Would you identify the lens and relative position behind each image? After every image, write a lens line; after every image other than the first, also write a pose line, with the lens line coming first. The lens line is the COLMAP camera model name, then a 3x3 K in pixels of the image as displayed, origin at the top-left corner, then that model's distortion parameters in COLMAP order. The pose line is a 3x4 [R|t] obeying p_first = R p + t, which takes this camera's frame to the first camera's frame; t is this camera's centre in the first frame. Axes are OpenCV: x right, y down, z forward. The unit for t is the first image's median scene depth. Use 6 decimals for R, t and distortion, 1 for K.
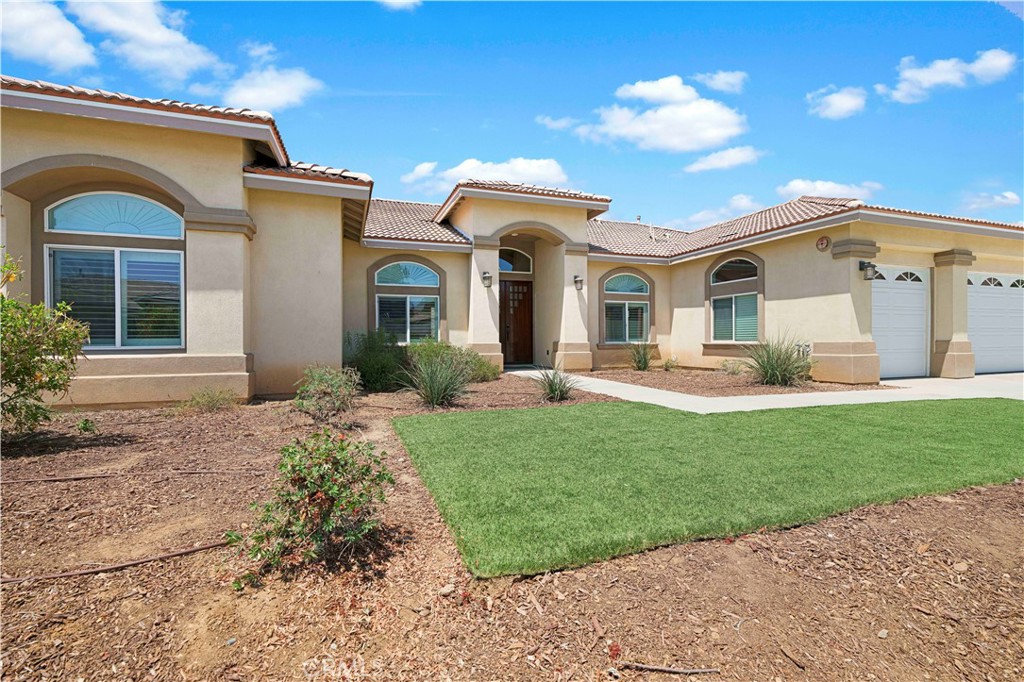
lens RADIAL K [[460.4, 0, 512.0], [0, 460.4, 341.0], [0, 0, 1]] dist [-0.001245, 0.000132]
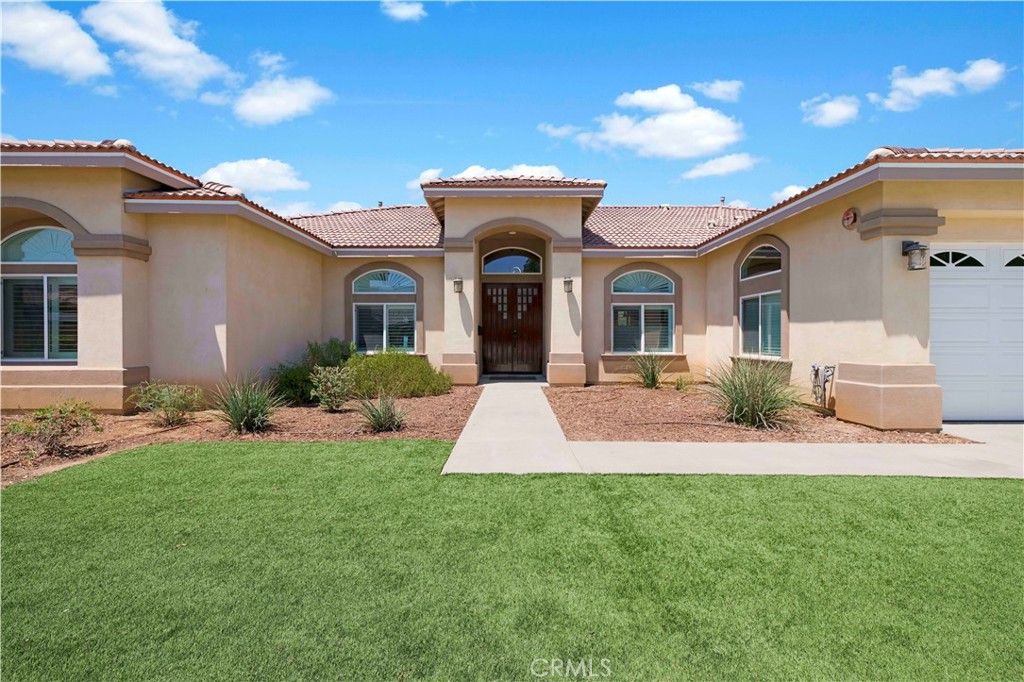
lens RADIAL K [[460.4, 0, 512.0], [0, 460.4, 341.0], [0, 0, 1]] dist [-0.001245, 0.000132]
pose [[0.943870, 0.007946, -0.330221, 0.355335], [-0.005860, 0.999956, 0.007311, -0.026838], [0.330264, -0.004966, 0.943875, 0.158718]]
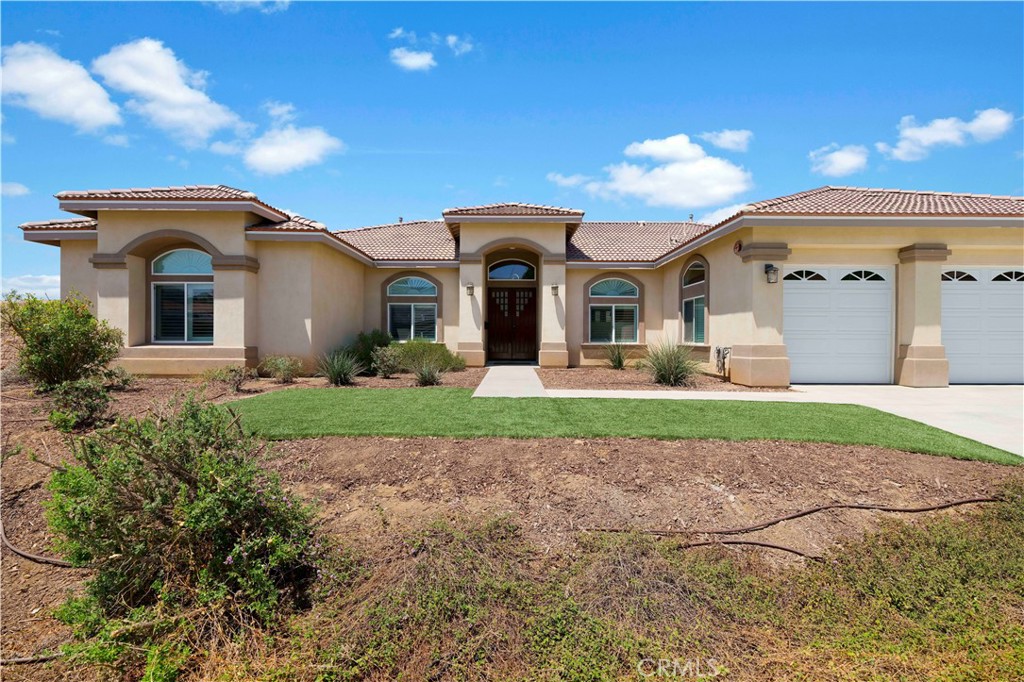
lens RADIAL K [[460.4, 0, 512.0], [0, 460.4, 341.0], [0, 0, 1]] dist [-0.001245, 0.000132]
pose [[0.943434, 0.011181, -0.331373, 0.449870], [-0.009966, 0.999936, 0.005366, -0.005114], [0.331411, -0.001760, 0.943485, -0.102209]]
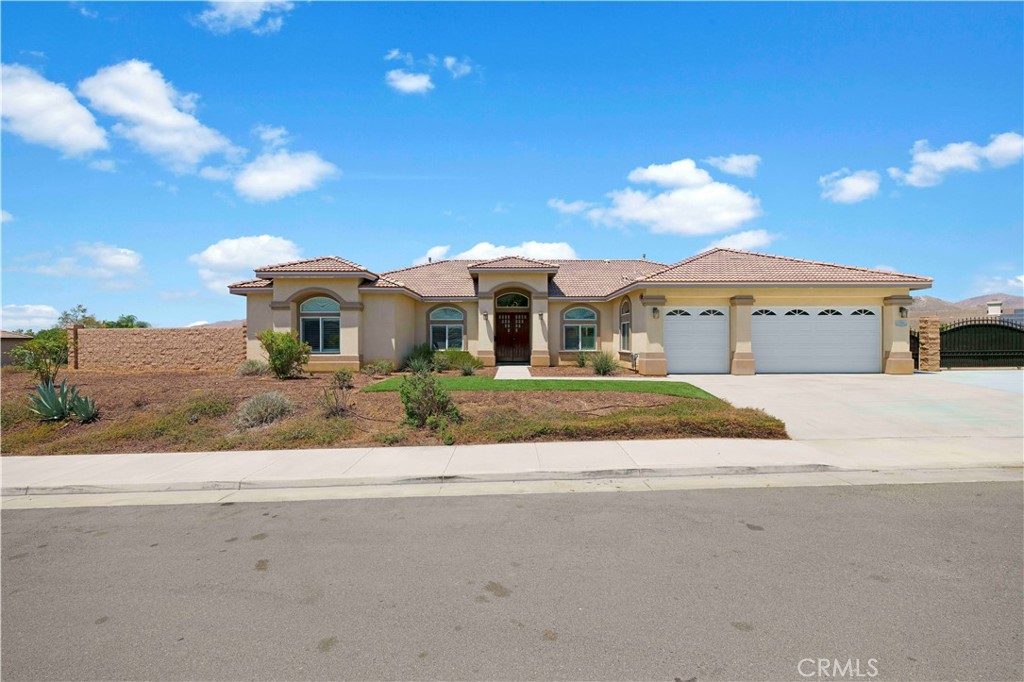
lens RADIAL K [[460.4, 0, 512.0], [0, 460.4, 341.0], [0, 0, 1]] dist [-0.001245, 0.000132]
pose [[0.944330, 0.002661, -0.328990, 0.653480], [-0.003678, 0.999990, -0.002470, -0.028254], [0.328980, 0.003543, 0.944330, -0.708390]]
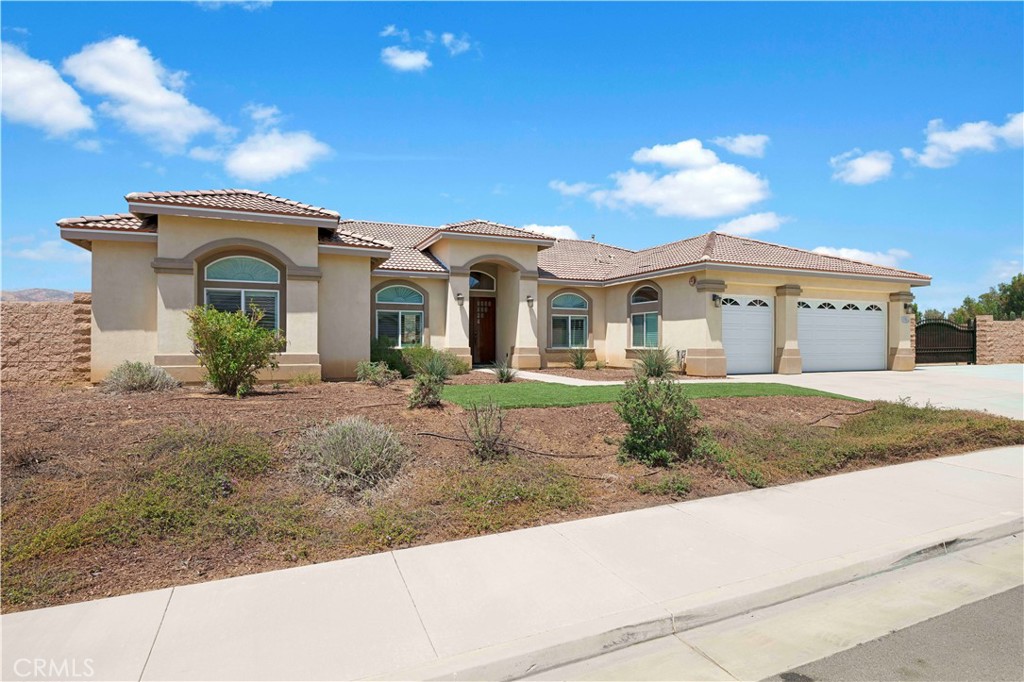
lens RADIAL K [[545.3, 0, 512.0], [0, 545.3, 341.0], [0, 0, 1]] dist [-0.001698, -0.000628]
pose [[0.998161, 0.007750, 0.060122, 0.001275], [-0.007348, 0.999949, -0.006910, -0.004344], [-0.060172, 0.006455, 0.998167, -0.571761]]
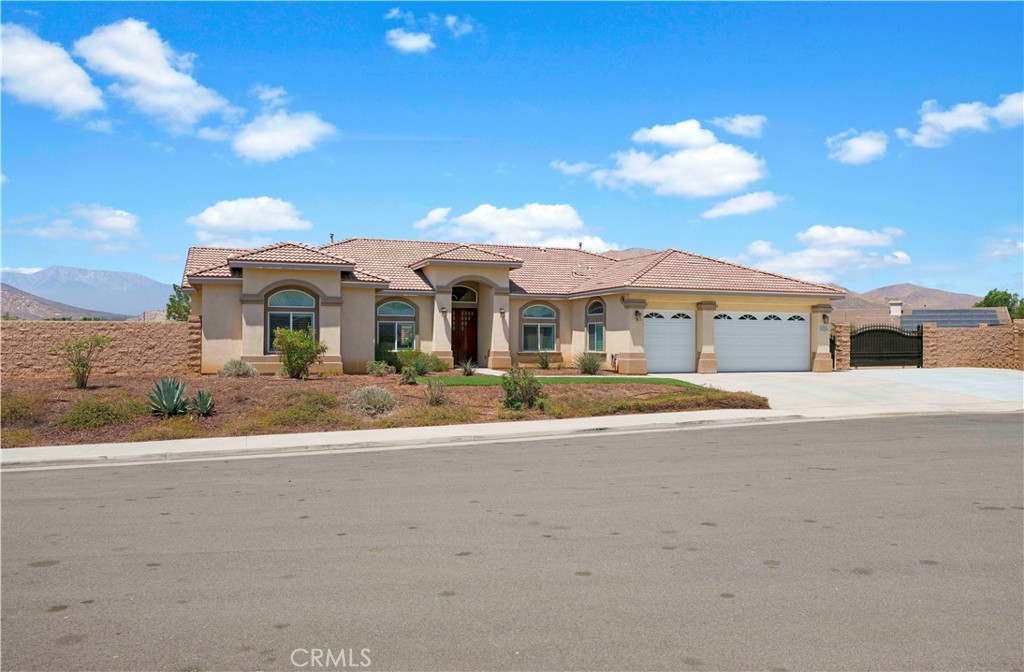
lens RADIAL K [[766.4, 0, 512.0], [0, 766.4, 336.0], [0, 0, 1]] dist [-0.005105, -0.000881]
pose [[0.999944, 0.010294, 0.002301, 0.183910], [-0.010269, 0.999894, -0.010356, -0.022897], [-0.002407, 0.010332, 0.999944, -1.743516]]
